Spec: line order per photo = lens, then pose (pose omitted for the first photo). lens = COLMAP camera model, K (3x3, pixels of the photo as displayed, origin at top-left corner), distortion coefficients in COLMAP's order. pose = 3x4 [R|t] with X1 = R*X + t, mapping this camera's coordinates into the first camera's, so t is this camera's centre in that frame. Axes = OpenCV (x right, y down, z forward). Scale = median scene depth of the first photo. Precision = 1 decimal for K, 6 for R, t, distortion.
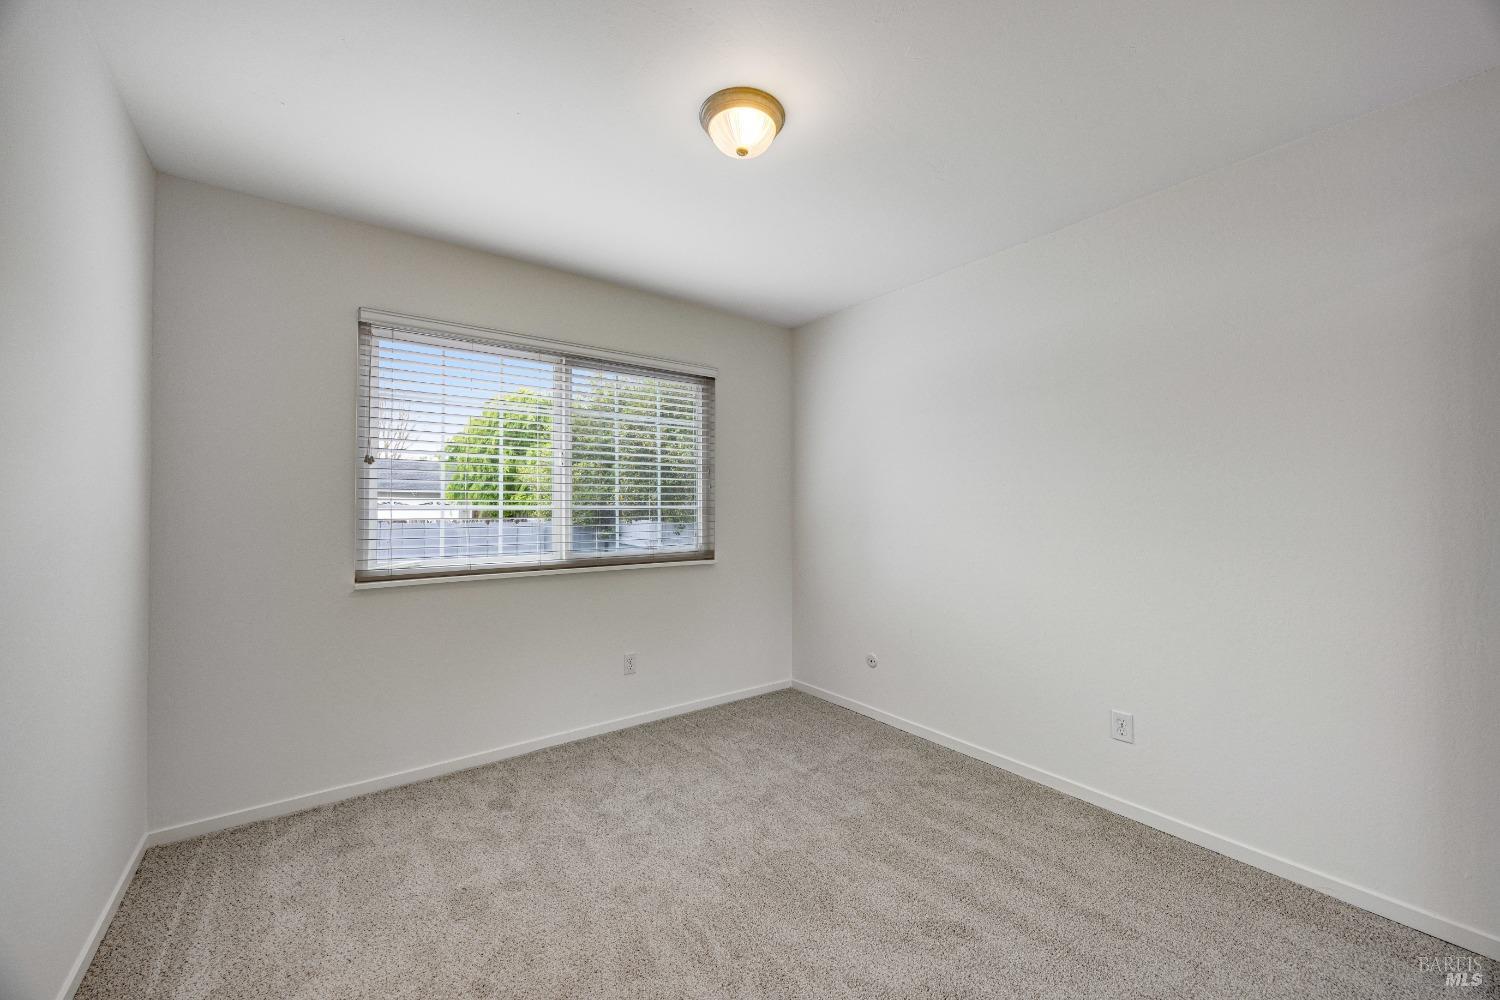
lens RADIAL K [[566.7, 0, 749.5], [0, 566.7, 488.5], [0, 0, 1]] dist [-0.000094, 0.000067]
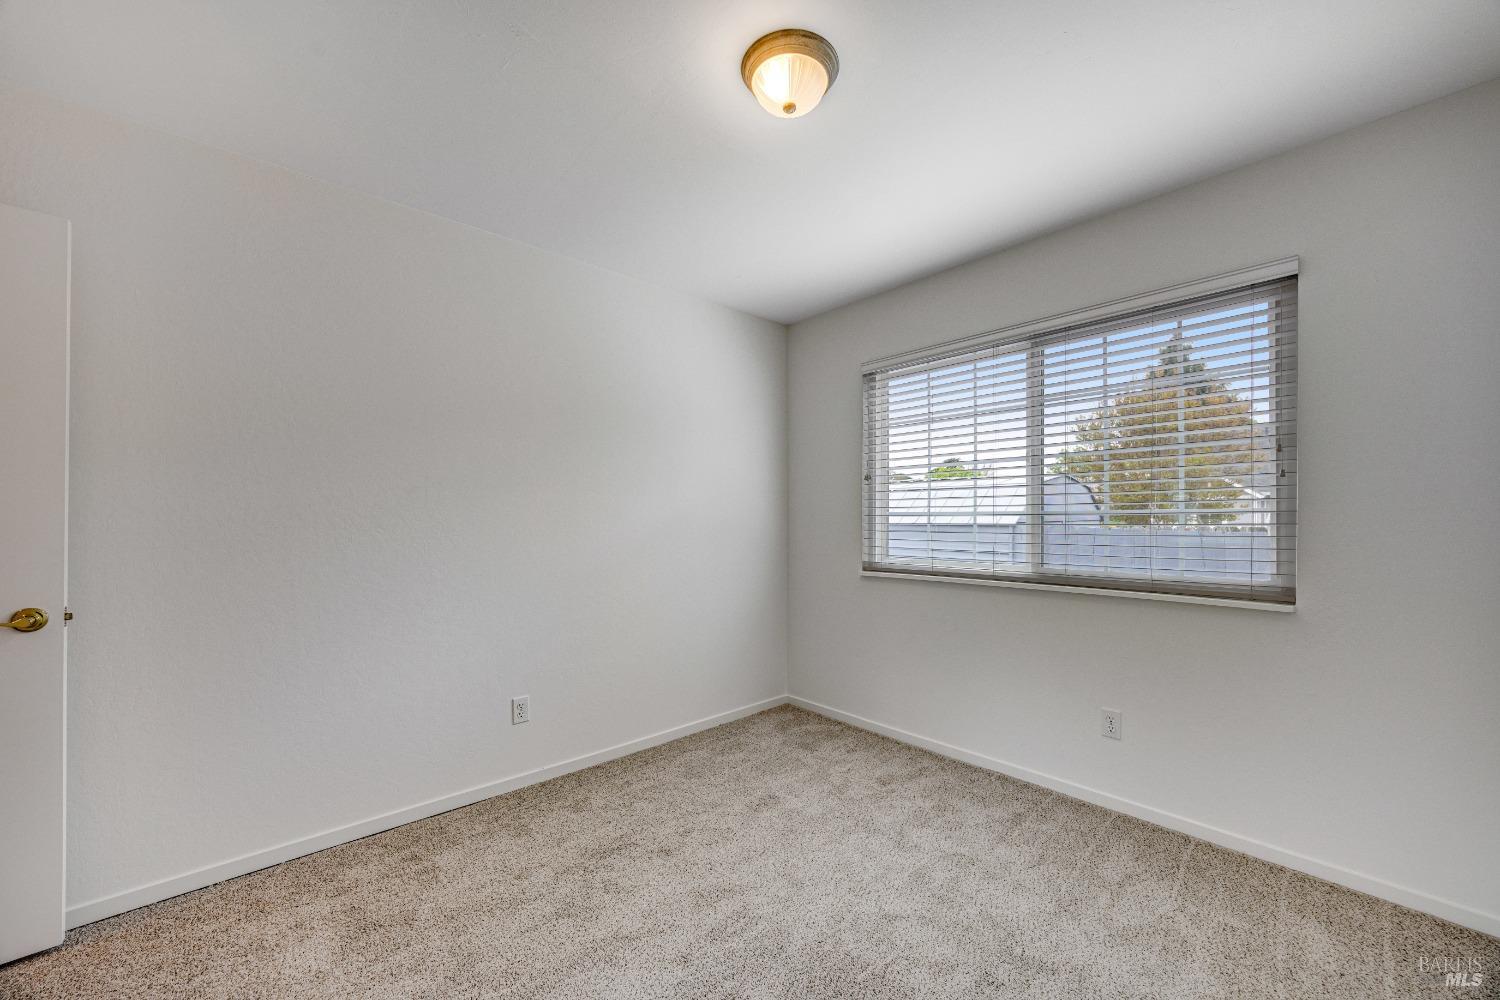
lens RADIAL K [[583.3, 0, 769.4], [0, 583.3, 504.1], [0, 0, 1]] dist [0.000874, 0.000180]
pose [[0.104325, -0.019343, -0.994355, 0.583737], [0.041264, 0.999034, -0.015105, 0.018899], [0.993687, -0.039455, 0.105023, 0.567401]]
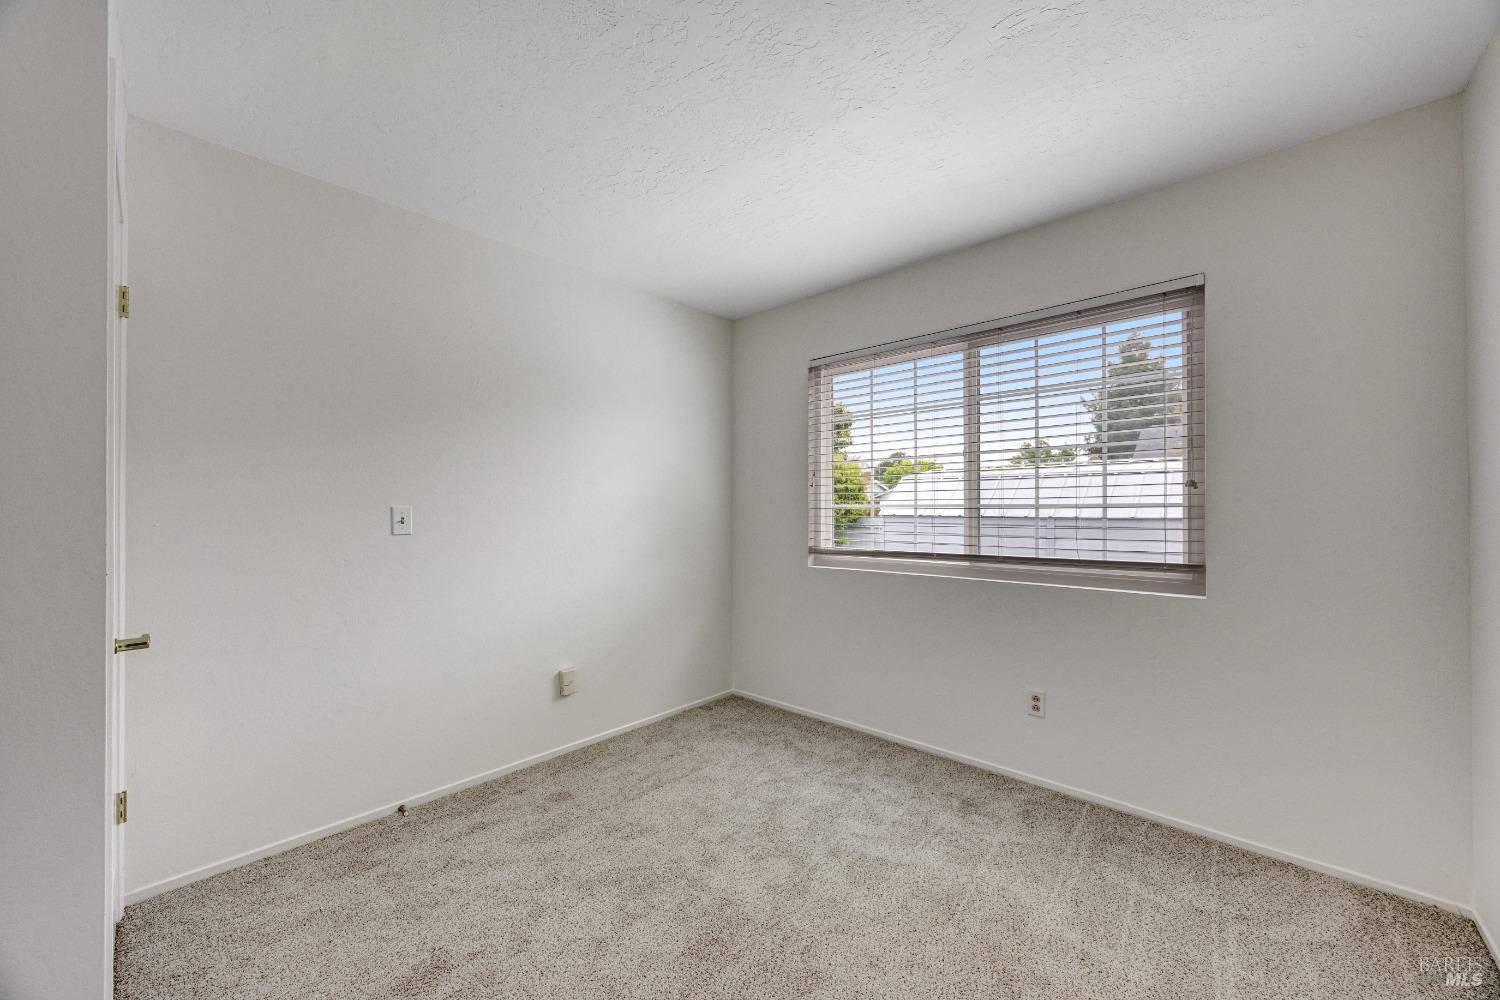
lens RADIAL K [[562.2, 0, 756.2], [0, 562.2, 502.9], [0, 0, 1]] dist [-0.001196, -0.000001]
pose [[0.206858, -0.010193, -0.978318, 0.546063], [0.038991, 0.999237, -0.002166, 0.018086], [0.977594, -0.037698, 0.207098, 0.538994]]
